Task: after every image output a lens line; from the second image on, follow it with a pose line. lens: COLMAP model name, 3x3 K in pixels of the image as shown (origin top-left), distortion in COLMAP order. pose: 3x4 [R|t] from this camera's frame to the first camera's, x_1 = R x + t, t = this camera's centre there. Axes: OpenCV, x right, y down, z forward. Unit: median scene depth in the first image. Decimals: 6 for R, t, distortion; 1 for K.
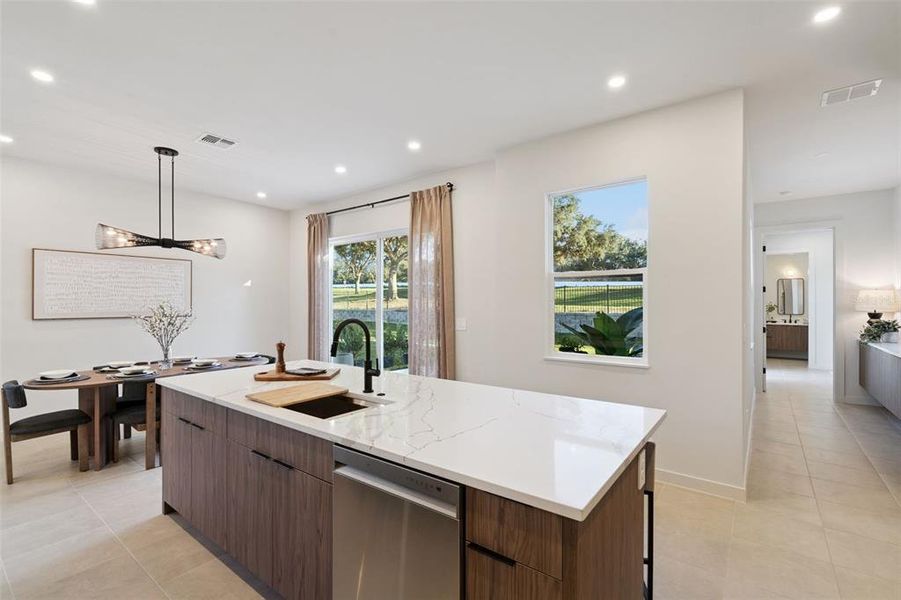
lens RADIAL K [[414.7, 0, 451.8], [0, 414.7, 293.8], [0, 0, 1]] dist [0.000088, 0.000647]
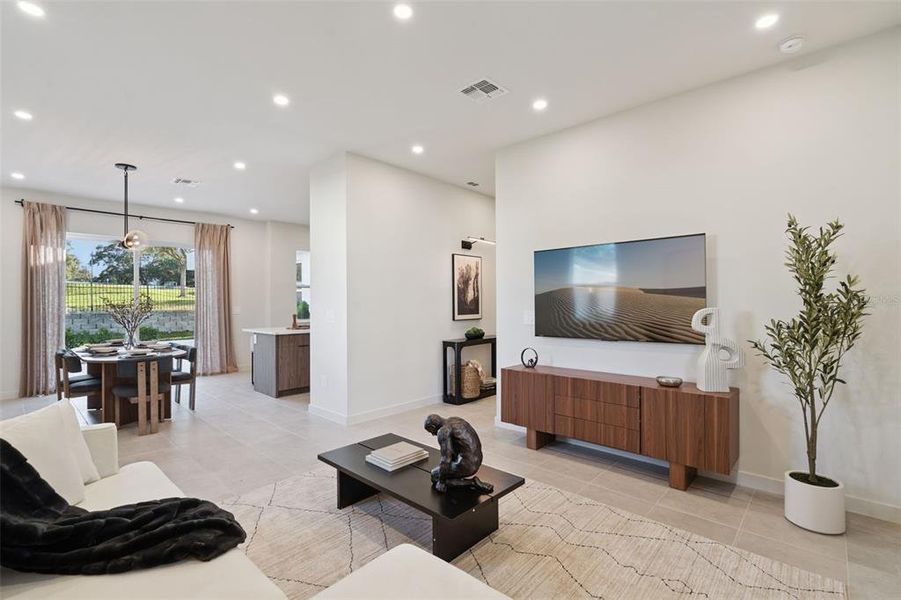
lens RADIAL K [[404.5, 0, 437.6], [0, 404.5, 304.4], [0, 0, 1]] dist [0.000284, -0.000100]
pose [[0.107862, -0.004151, 0.994157, -1.426121], [-0.020628, 0.999767, 0.006412, 0.018061], [-0.993952, -0.021199, 0.107751, -0.000062]]
